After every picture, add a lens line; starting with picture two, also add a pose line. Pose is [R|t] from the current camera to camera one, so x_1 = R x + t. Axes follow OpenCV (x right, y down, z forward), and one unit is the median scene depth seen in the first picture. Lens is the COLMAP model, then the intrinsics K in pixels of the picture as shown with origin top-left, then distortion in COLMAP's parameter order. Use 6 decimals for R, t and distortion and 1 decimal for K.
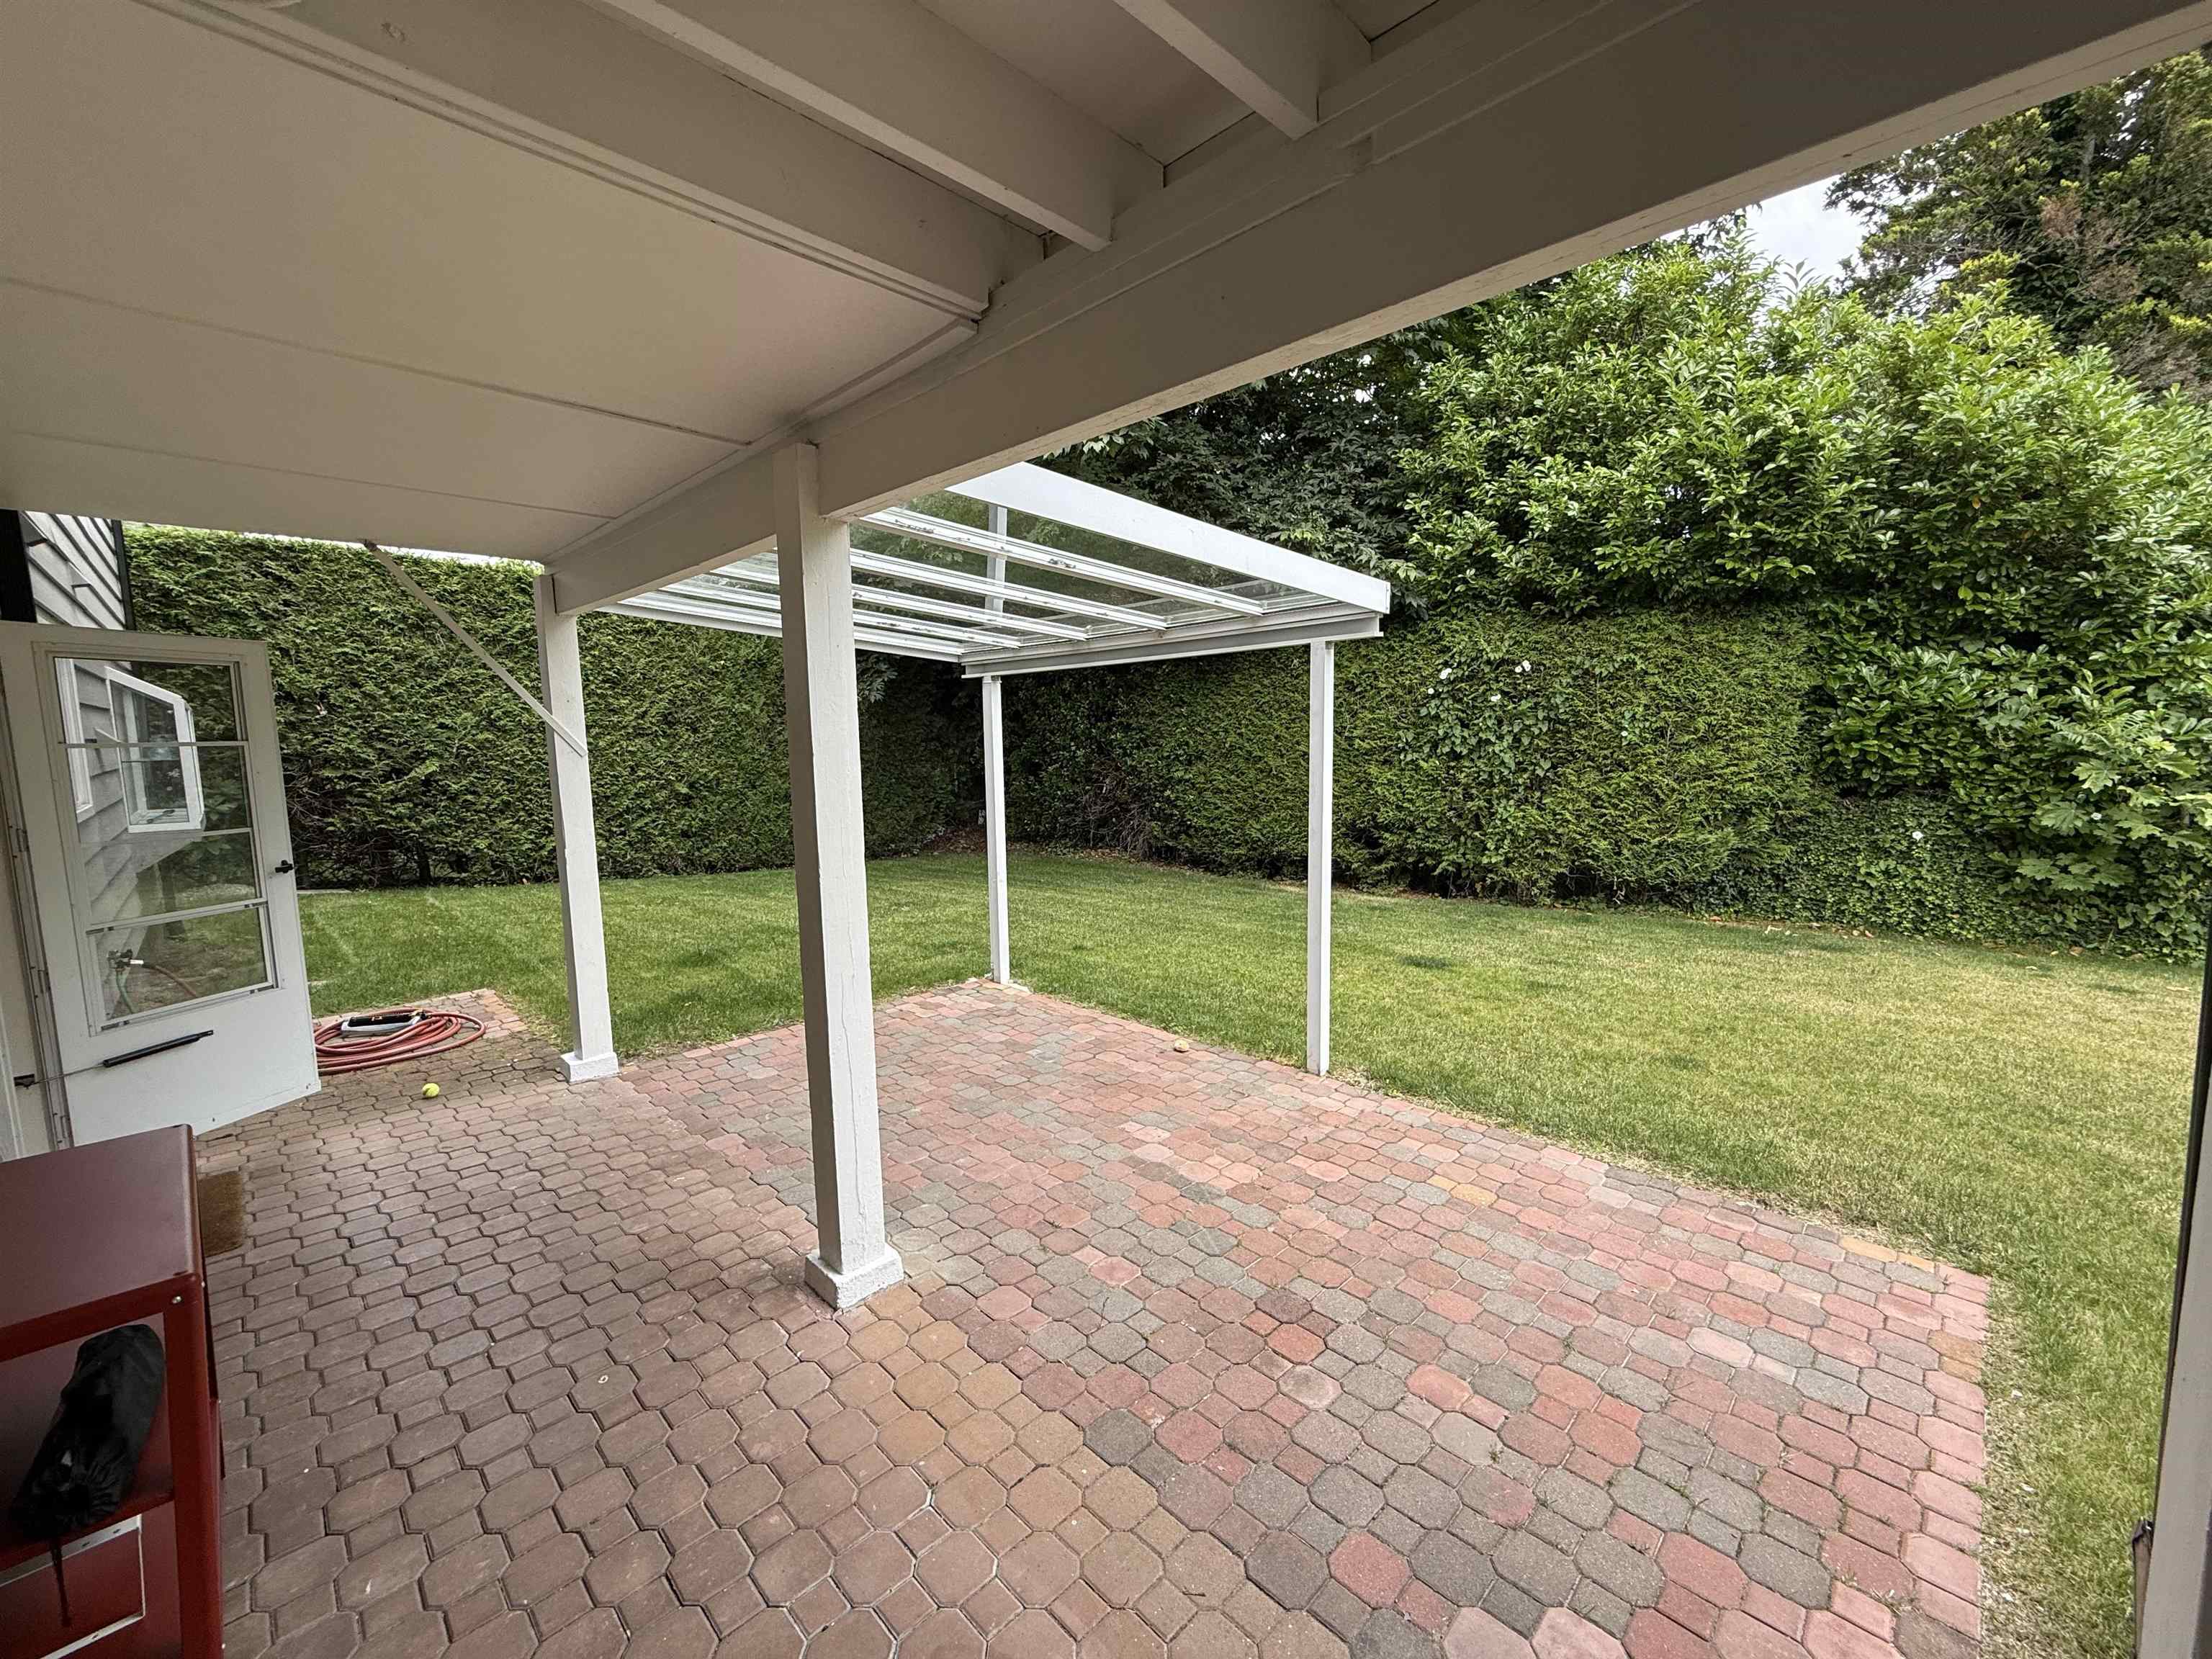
lens RADIAL K [[879.0, 0, 1101.1], [0, 879.0, 828.1], [0, 0, 1]] dist [0.000624, -0.000727]
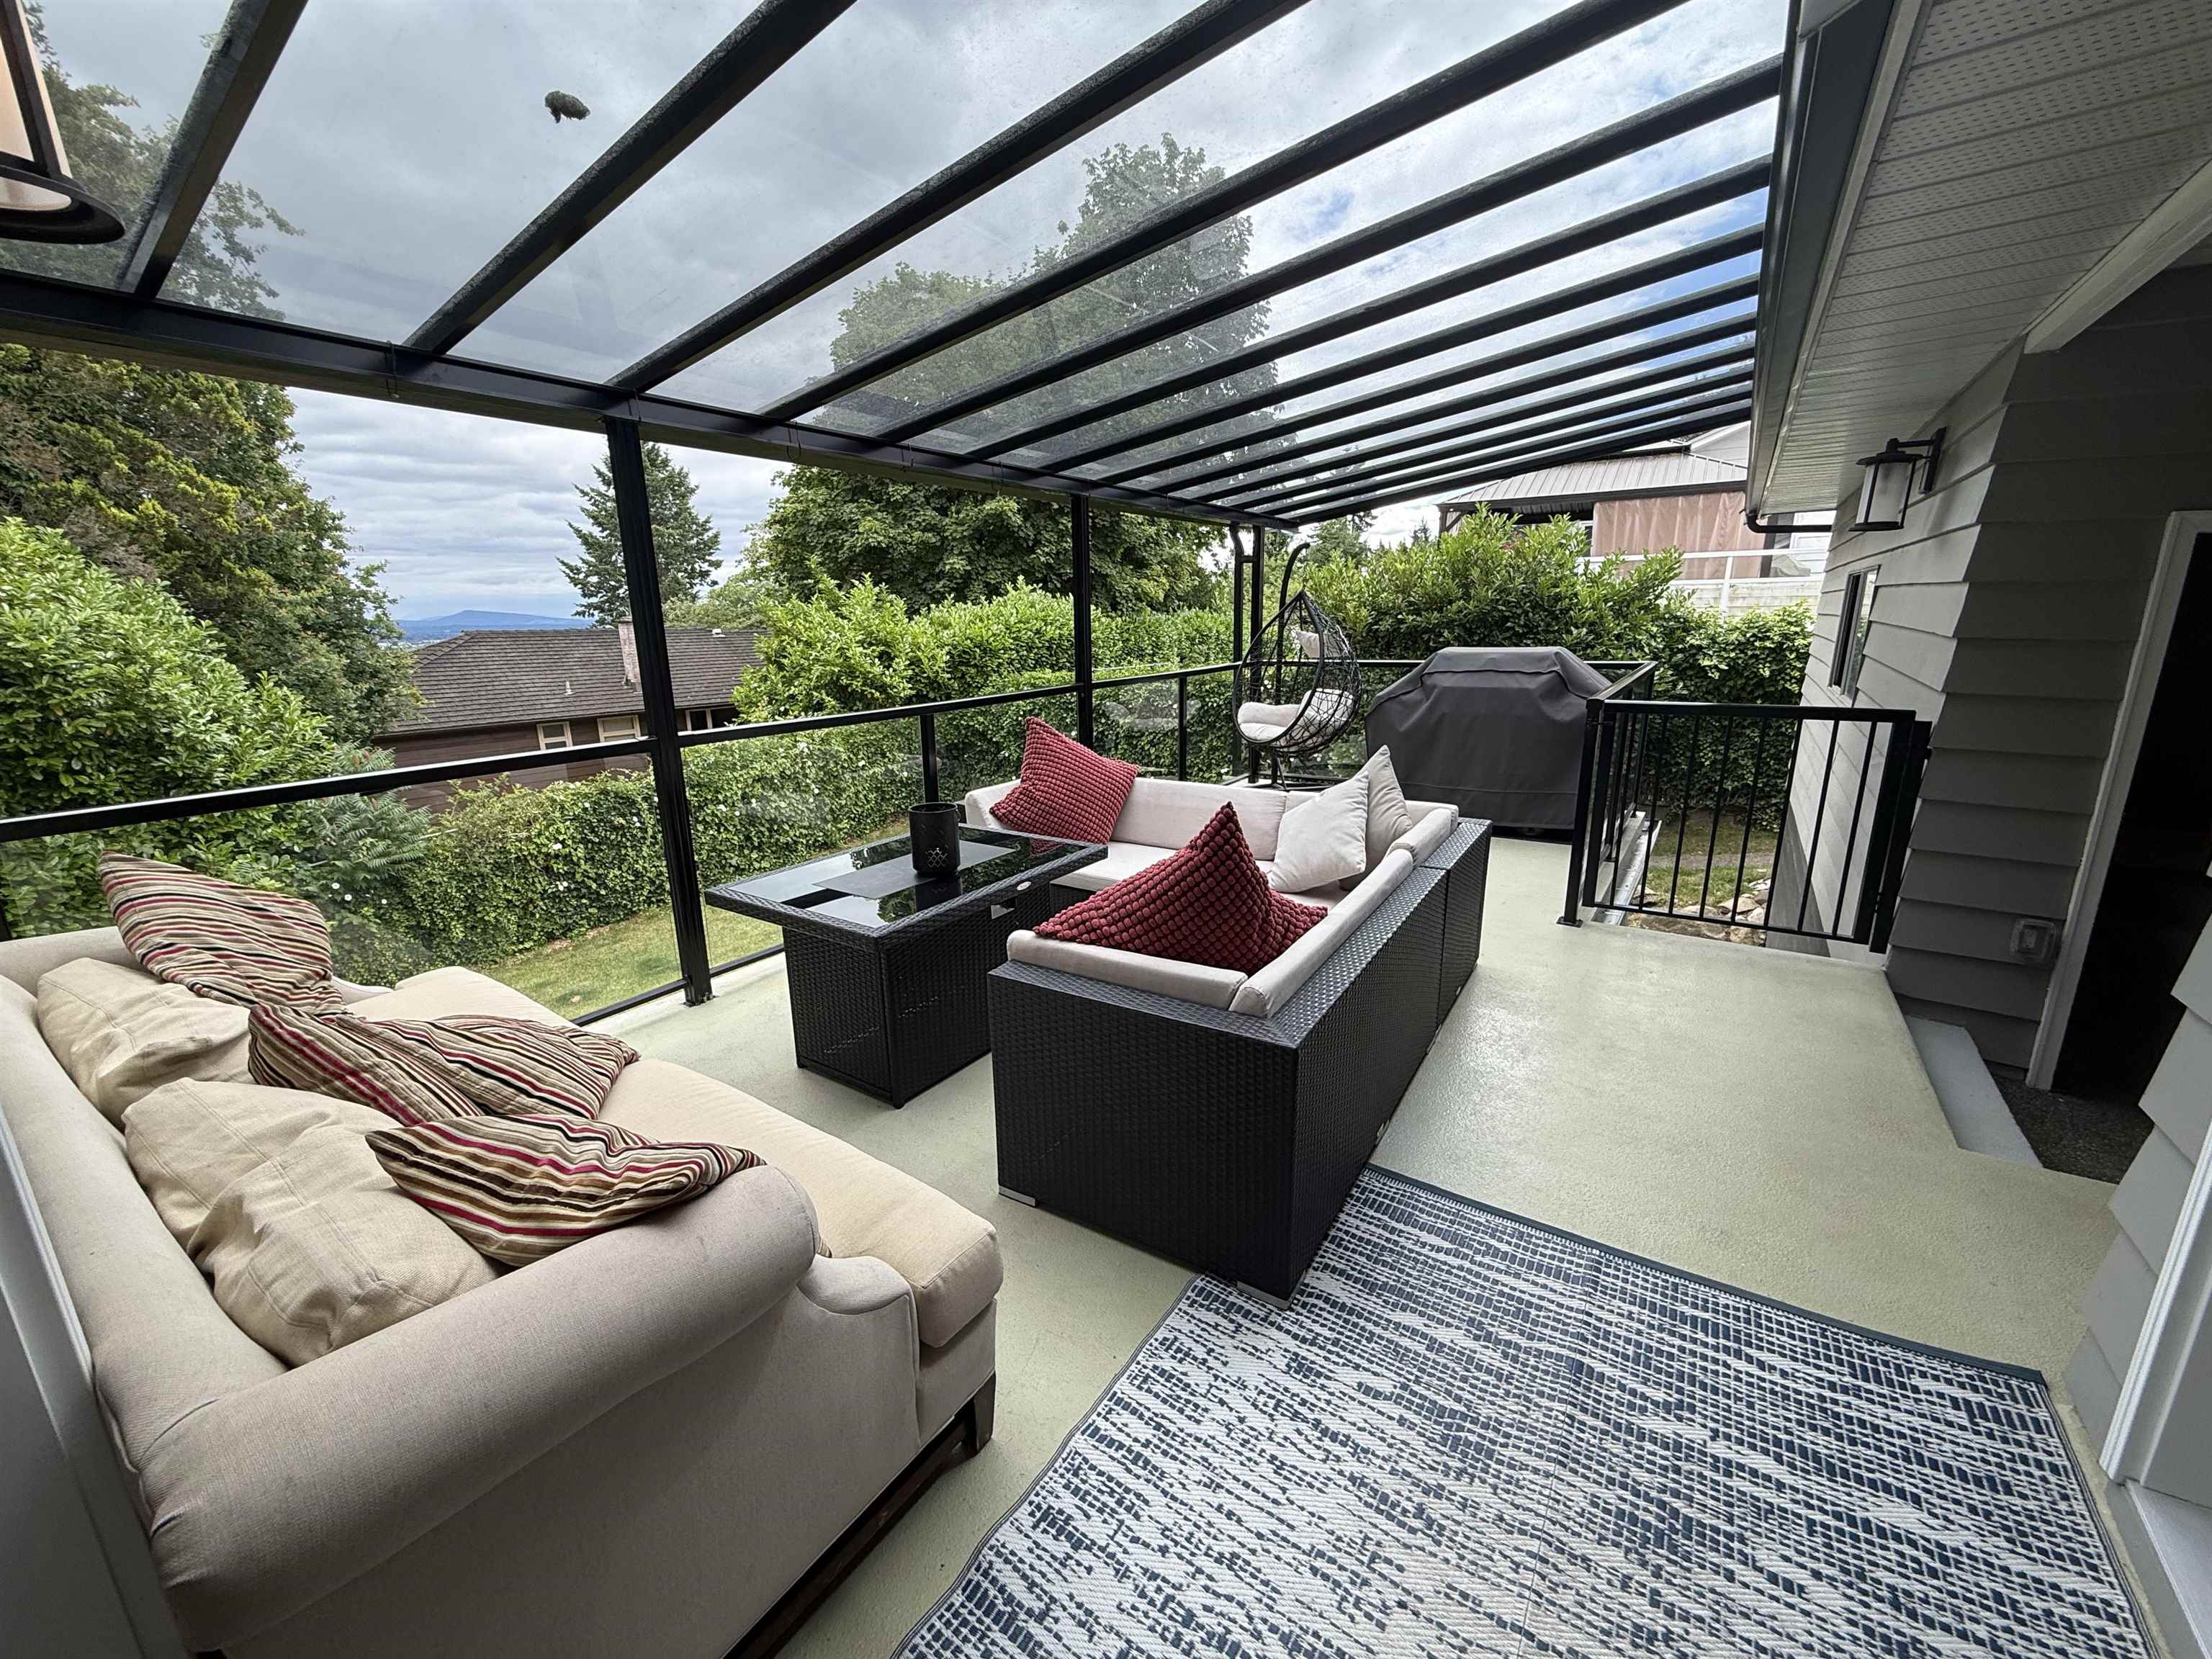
lens RADIAL K [[879.0, 0, 1101.1], [0, 879.0, 828.1], [0, 0, 1]] dist [0.000624, -0.000727]
pose [[-0.192438, -0.215603, 0.957331, -0.291834], [0.132068, 0.961000, 0.242977, -0.278668], [-0.972382, 0.173191, -0.156458, -0.061277]]
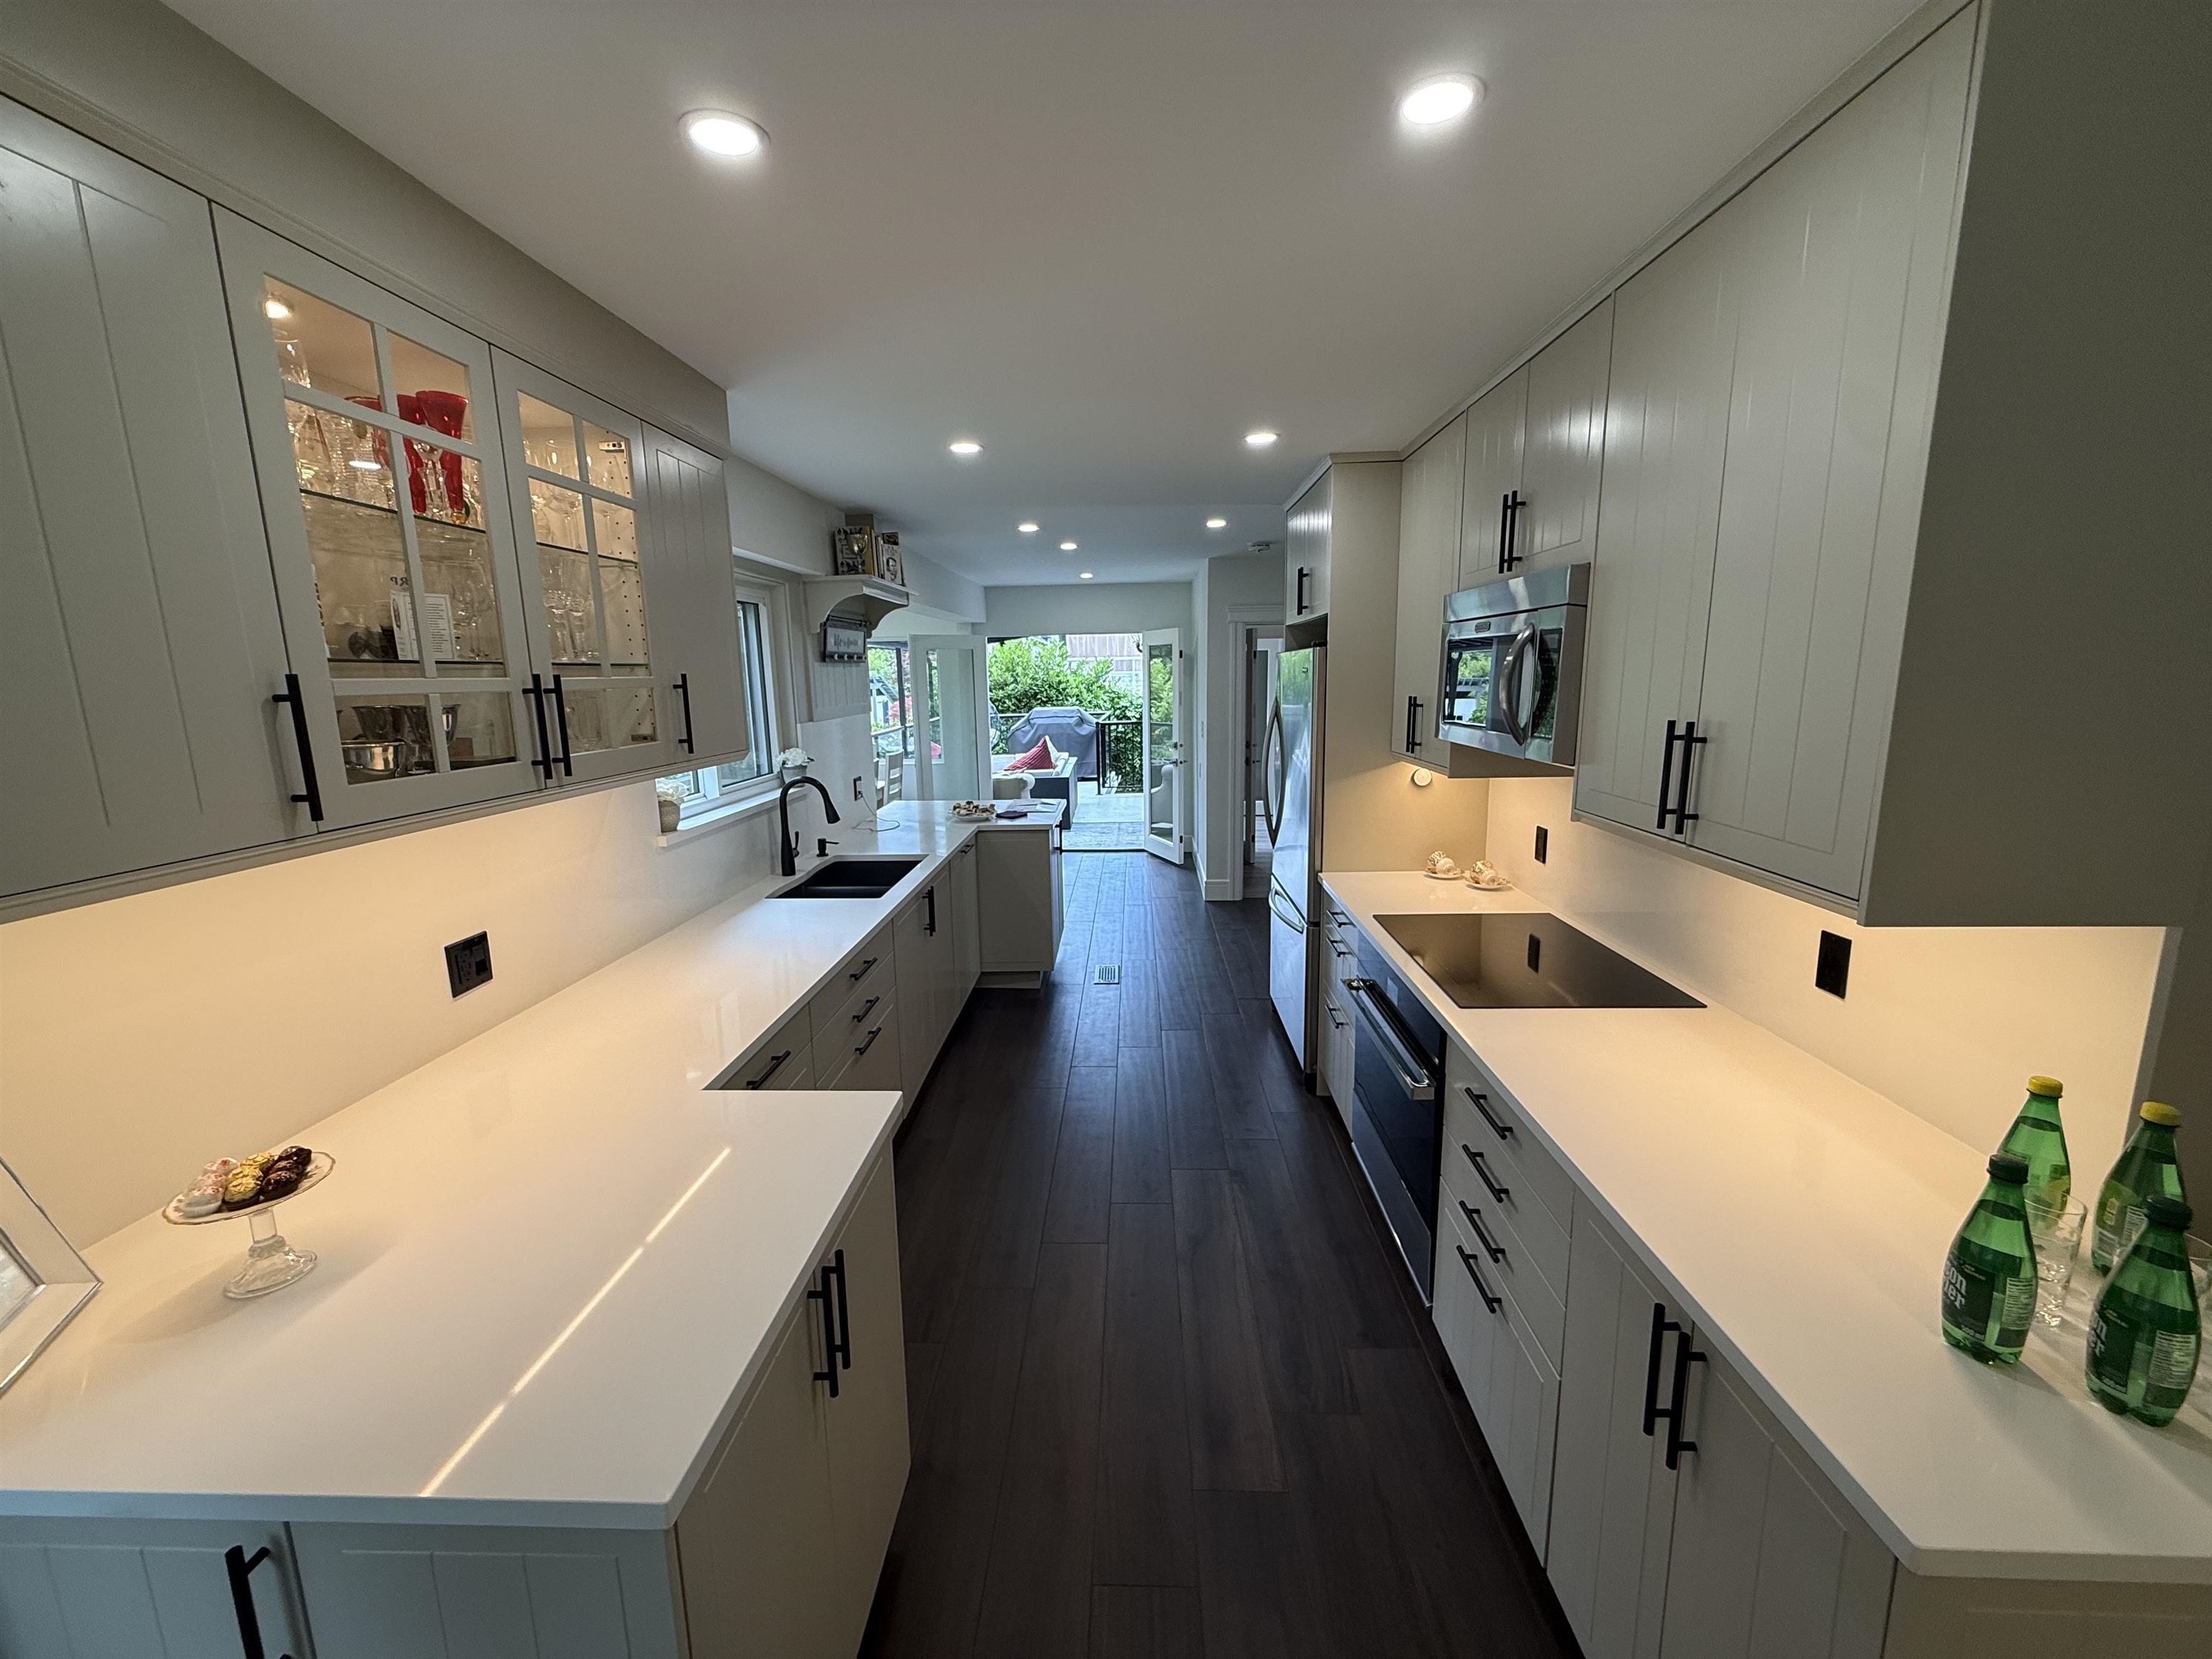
lens RADIAL K [[879.0, 0, 1101.1], [0, 879.0, 828.1], [0, 0, 1]] dist [0.000624, -0.000727]
pose [[-0.680127, -0.099192, 0.726353, -0.963196], [0.112842, 0.964831, 0.237420, -0.372425], [-0.724358, 0.243439, -0.645014, 0.578669]]
